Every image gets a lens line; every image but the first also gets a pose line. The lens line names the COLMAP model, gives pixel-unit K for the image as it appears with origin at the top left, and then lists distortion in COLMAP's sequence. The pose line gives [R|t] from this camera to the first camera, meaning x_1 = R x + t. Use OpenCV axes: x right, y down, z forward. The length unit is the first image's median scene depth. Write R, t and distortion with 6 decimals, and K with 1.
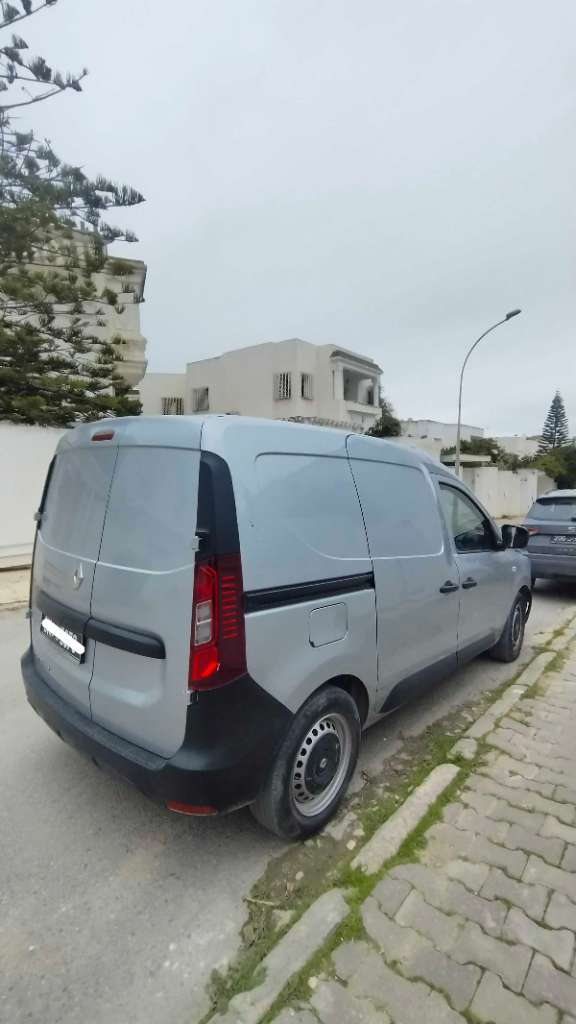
lens RADIAL K [[514.5, 0, 288.7], [0, 514.5, 509.6], [0, 0, 1]] dist [0.001674, -0.000761]
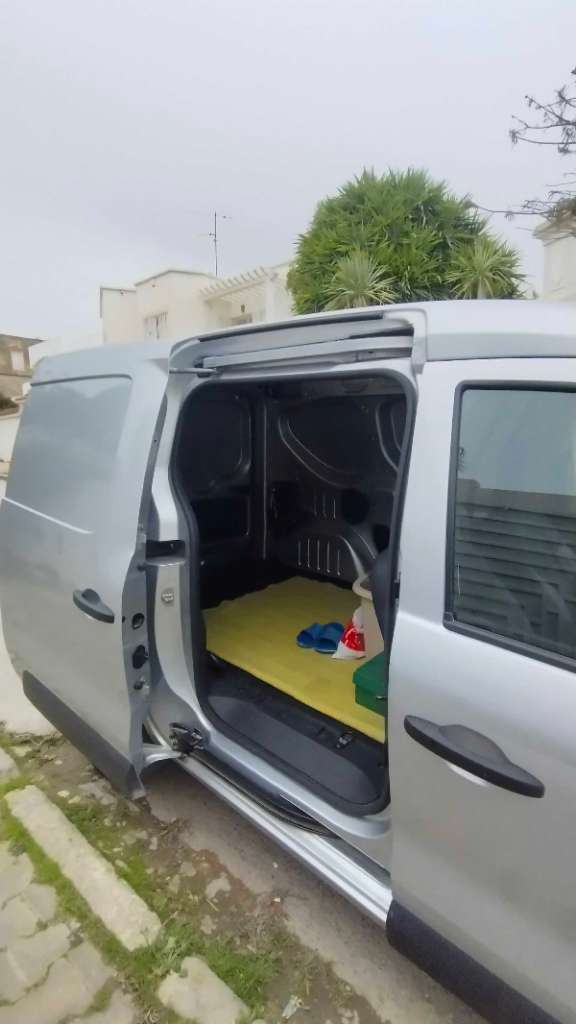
lens RADIAL K [[514.5, 0, 288.4], [0, 514.5, 509.3], [0, 0, 1]] dist [0.001674, -0.000761]
pose [[-0.066883, 0.181225, -0.981165, 0.824534], [-0.014505, 0.983086, 0.182569, -0.046245], [0.997655, 0.026442, -0.063123, 1.284349]]
